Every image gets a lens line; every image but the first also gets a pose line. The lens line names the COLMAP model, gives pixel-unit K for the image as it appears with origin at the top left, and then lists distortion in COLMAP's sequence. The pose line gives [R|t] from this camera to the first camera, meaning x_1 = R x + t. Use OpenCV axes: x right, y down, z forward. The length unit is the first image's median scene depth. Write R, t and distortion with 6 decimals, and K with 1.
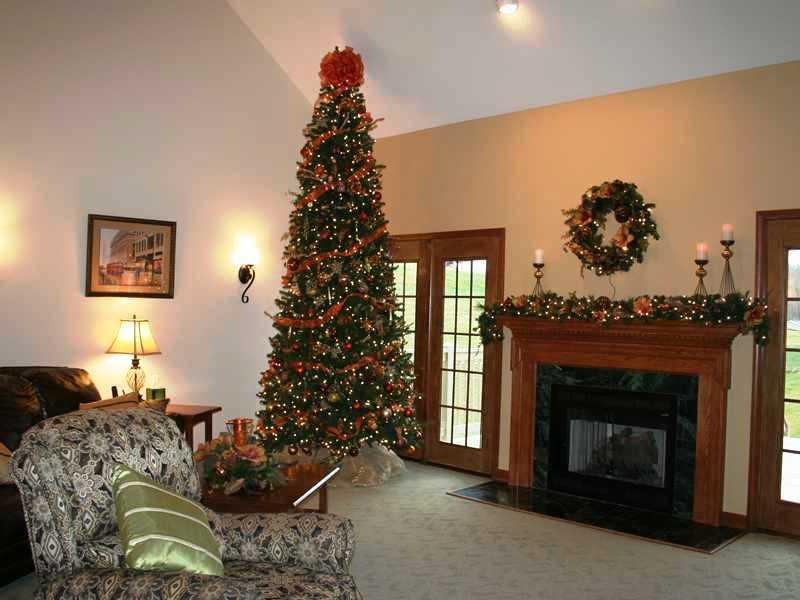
lens RADIAL K [[784.4, 0, 400.0], [0, 784.4, 300.0], [0, 0, 1]] dist [-0.101952, 0.019553]
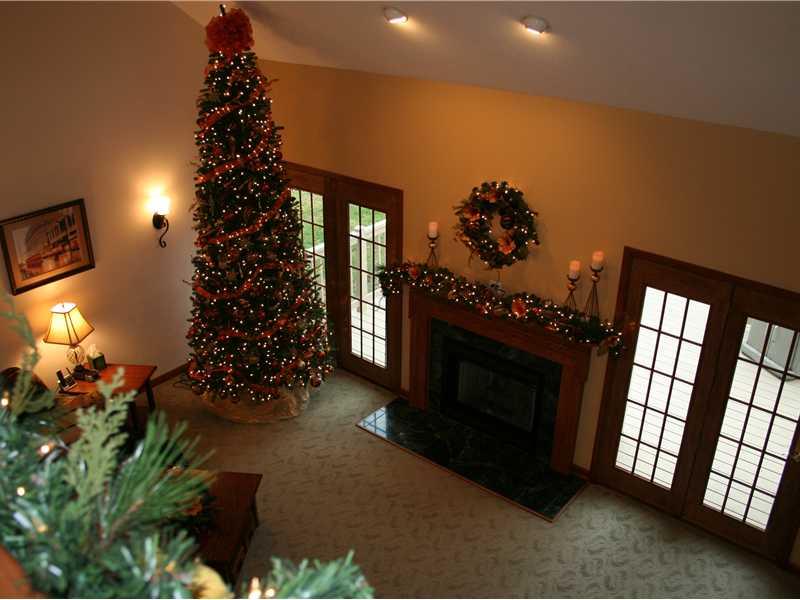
lens RADIAL K [[762.6, 0, 400.0], [0, 762.6, 300.0], [0, 0, 1]] dist [-0.090712, 0.024041]
pose [[0.996581, -0.052150, 0.064088, 0.059622], [0.017659, 0.892164, 0.451366, -0.436968], [-0.080716, -0.448691, 0.890034, 0.029156]]
